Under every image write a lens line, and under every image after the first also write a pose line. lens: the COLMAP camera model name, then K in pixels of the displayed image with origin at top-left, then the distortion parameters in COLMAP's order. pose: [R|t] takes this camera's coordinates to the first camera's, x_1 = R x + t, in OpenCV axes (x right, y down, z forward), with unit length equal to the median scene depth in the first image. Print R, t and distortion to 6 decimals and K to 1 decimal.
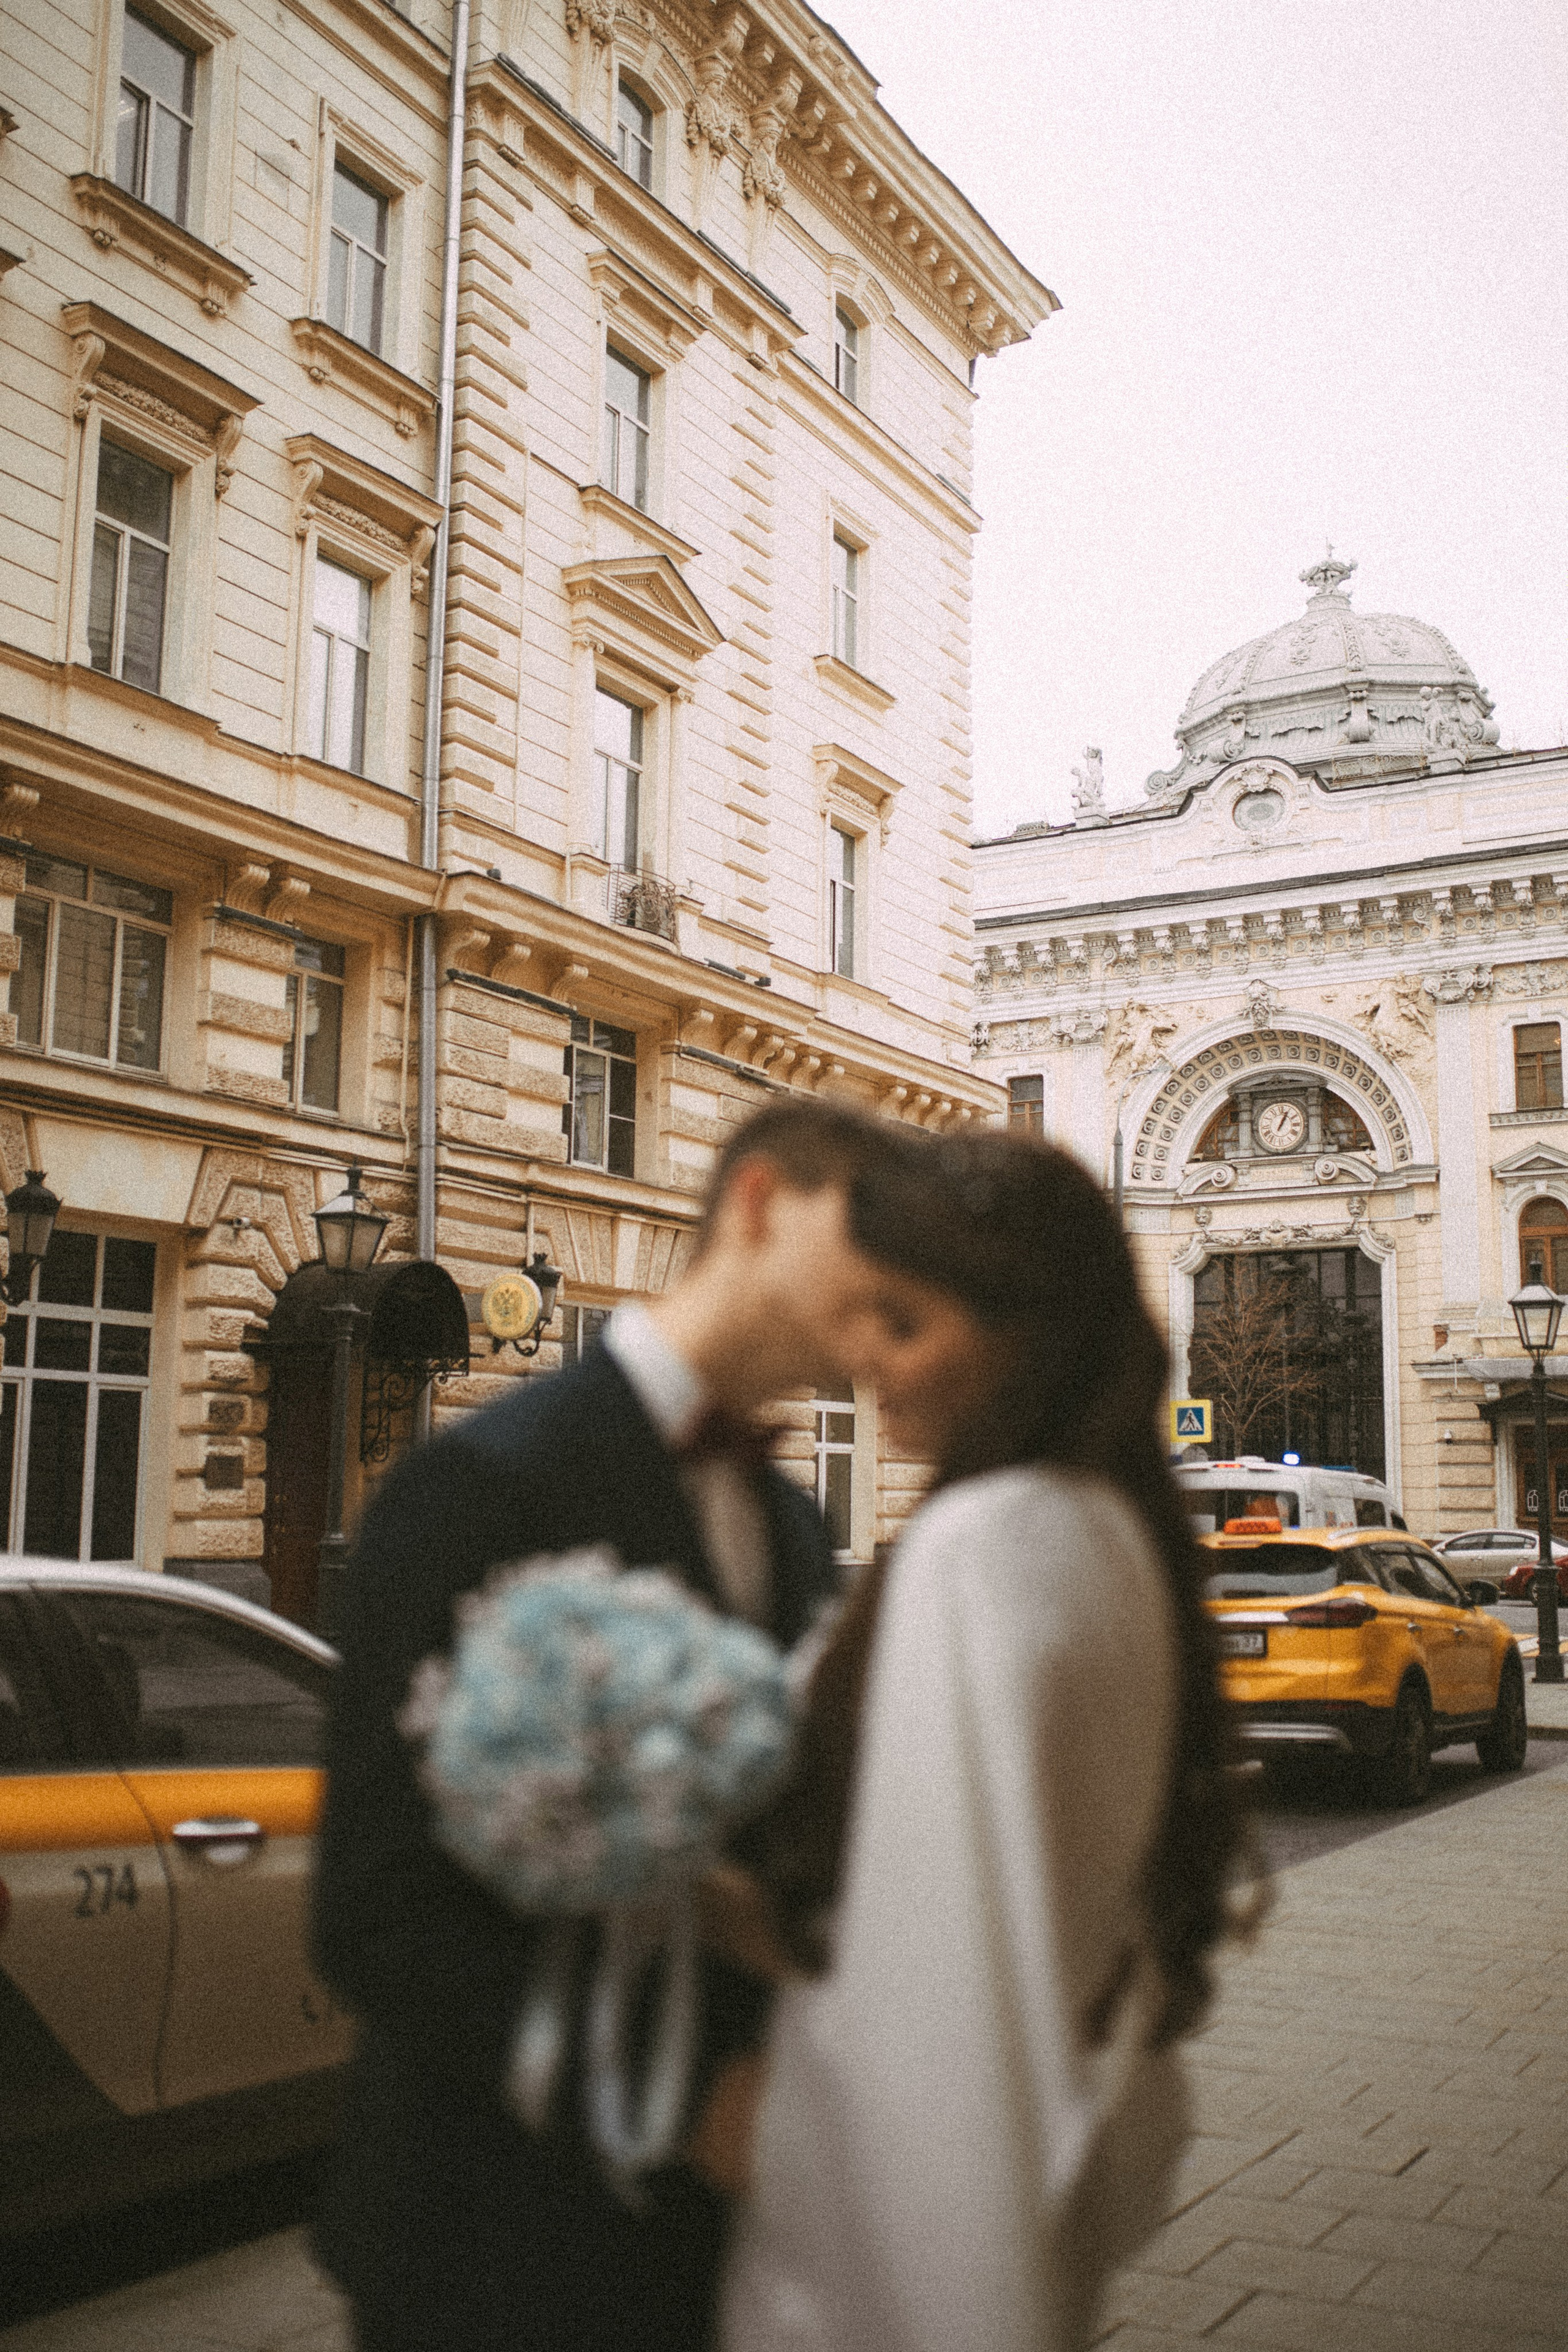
lens RADIAL K [[2301.5, 0, 856.6], [0, 2301.5, 1176.6], [0, 0, 1]] dist [-0.020457, 0.006258]
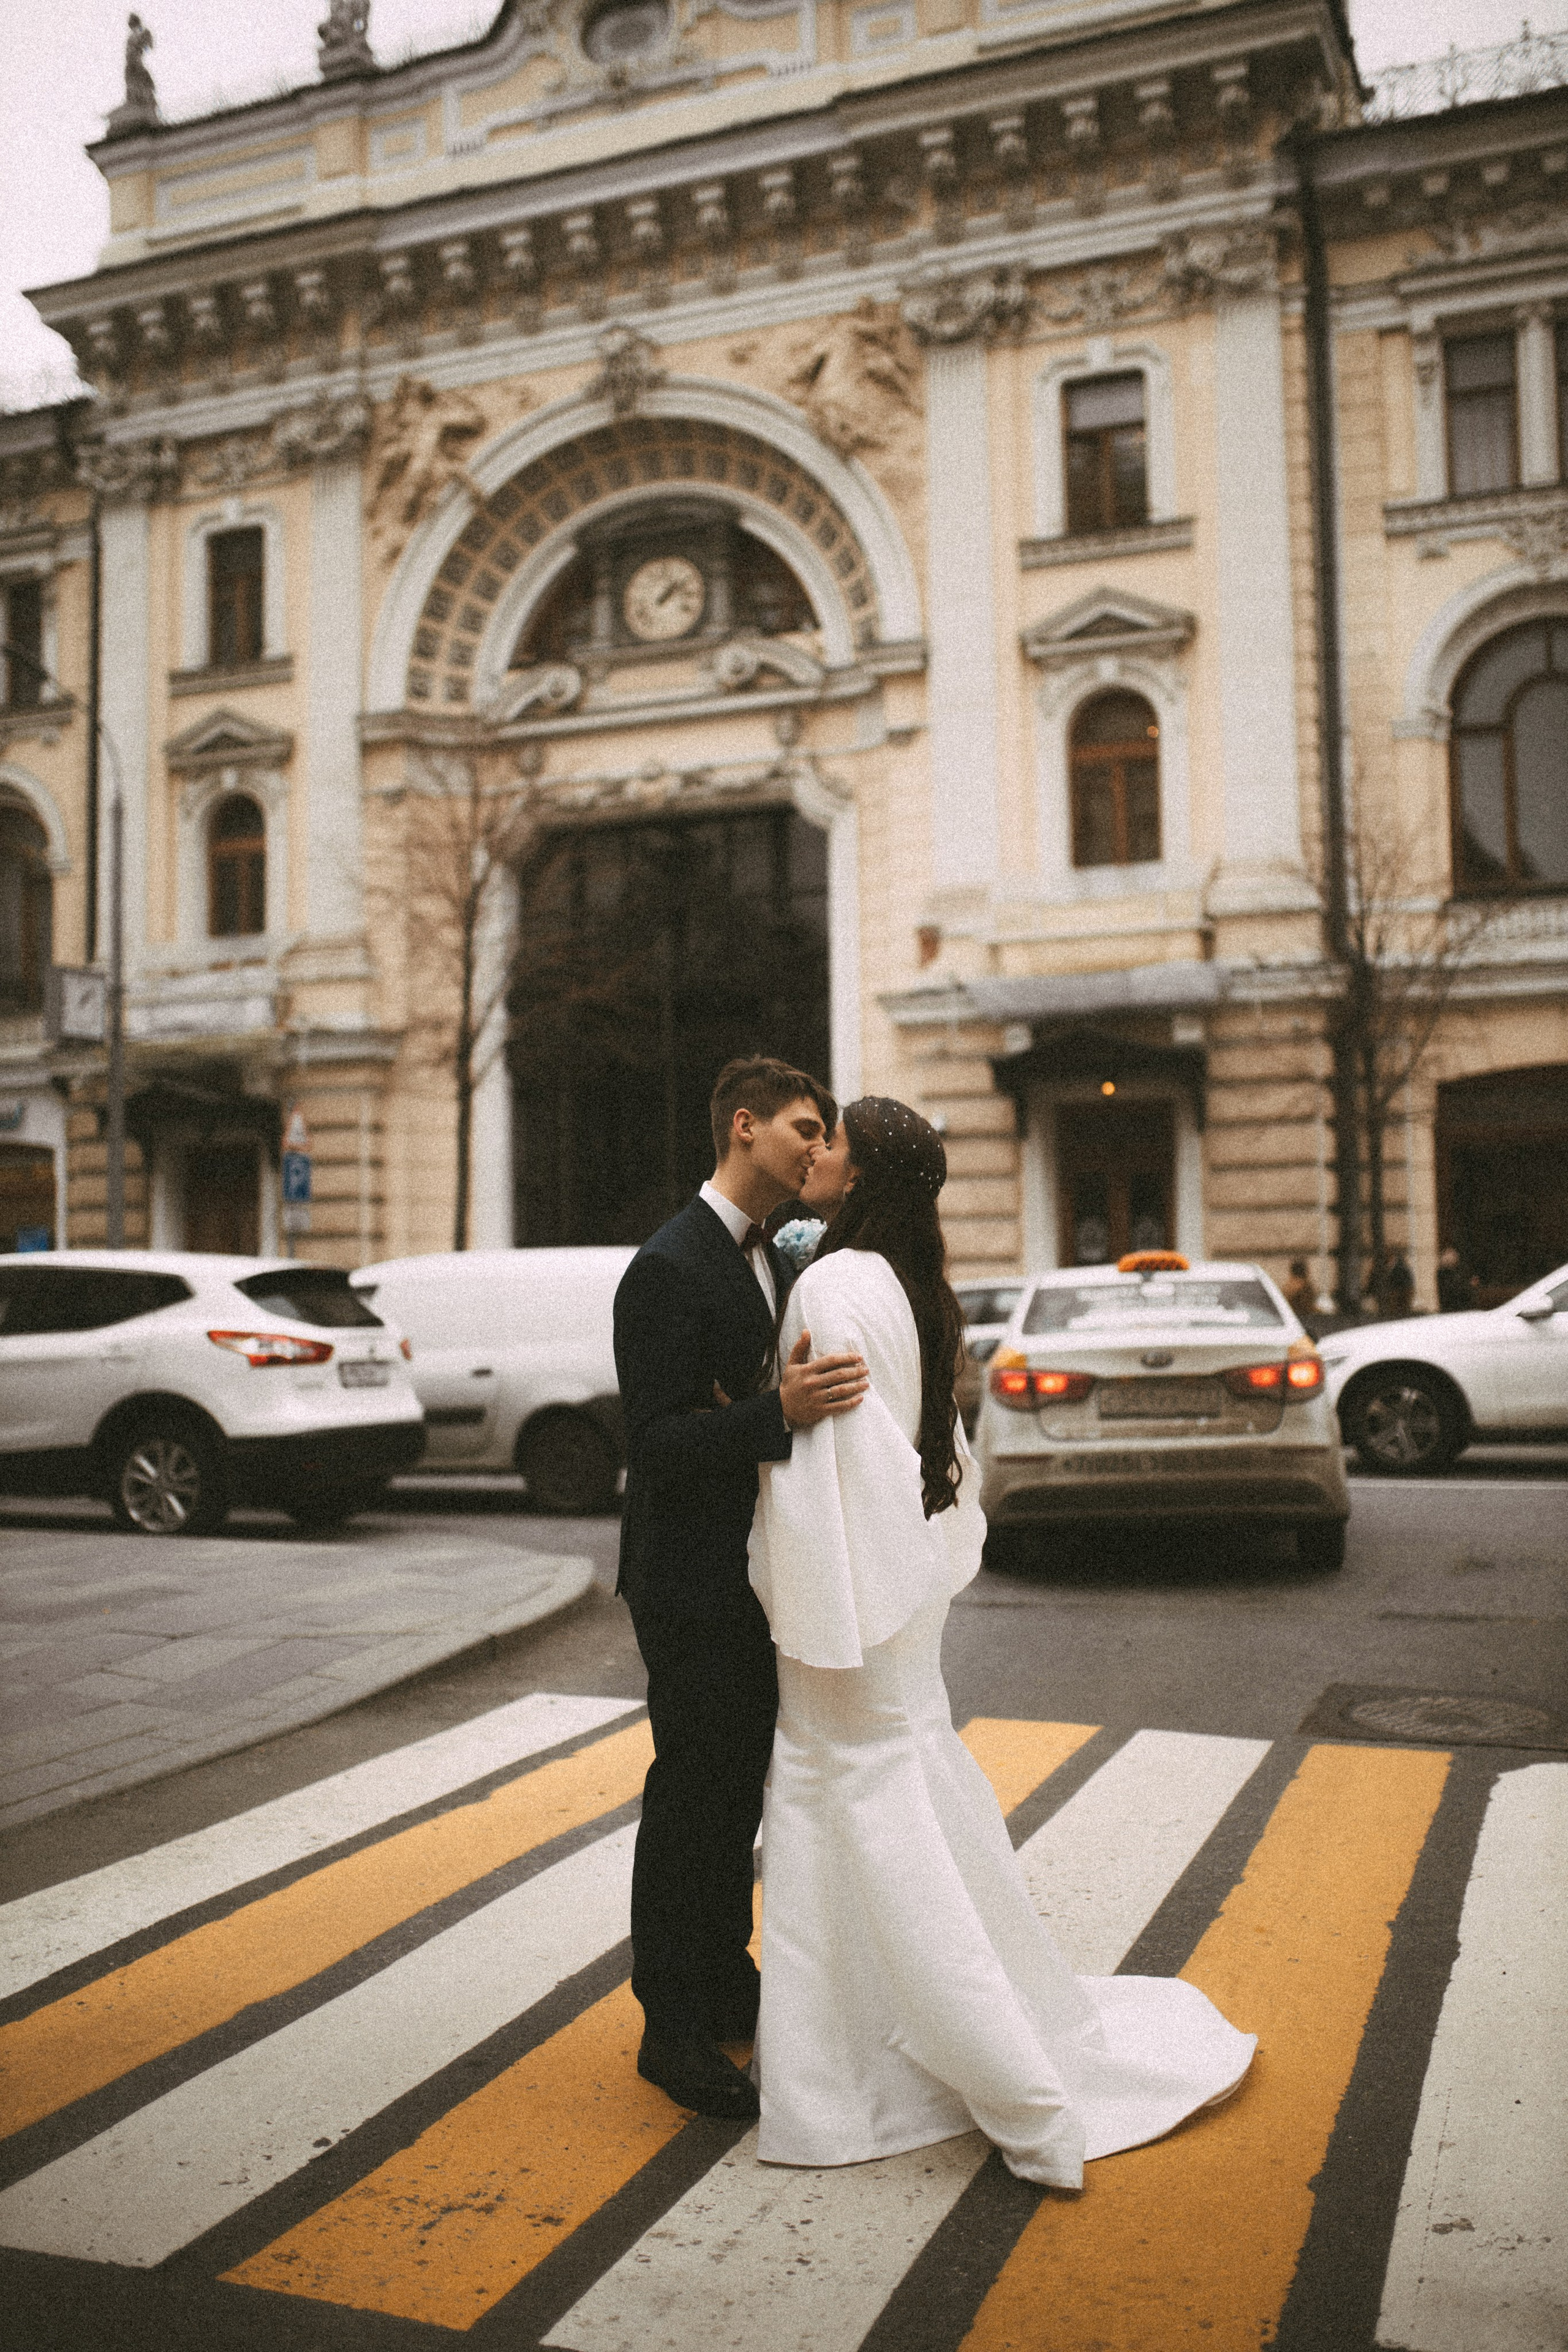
lens RADIAL K [[2301.5, 0, 856.6], [0, 2301.5, 1176.6], [0, 0, 1]] dist [-0.020457, 0.006258]
pose [[0.982820, -0.012659, 0.184132, 0.127708], [-0.003096, 0.996374, 0.085026, 0.072974], [-0.184541, -0.084135, 0.979217, 0.433906]]
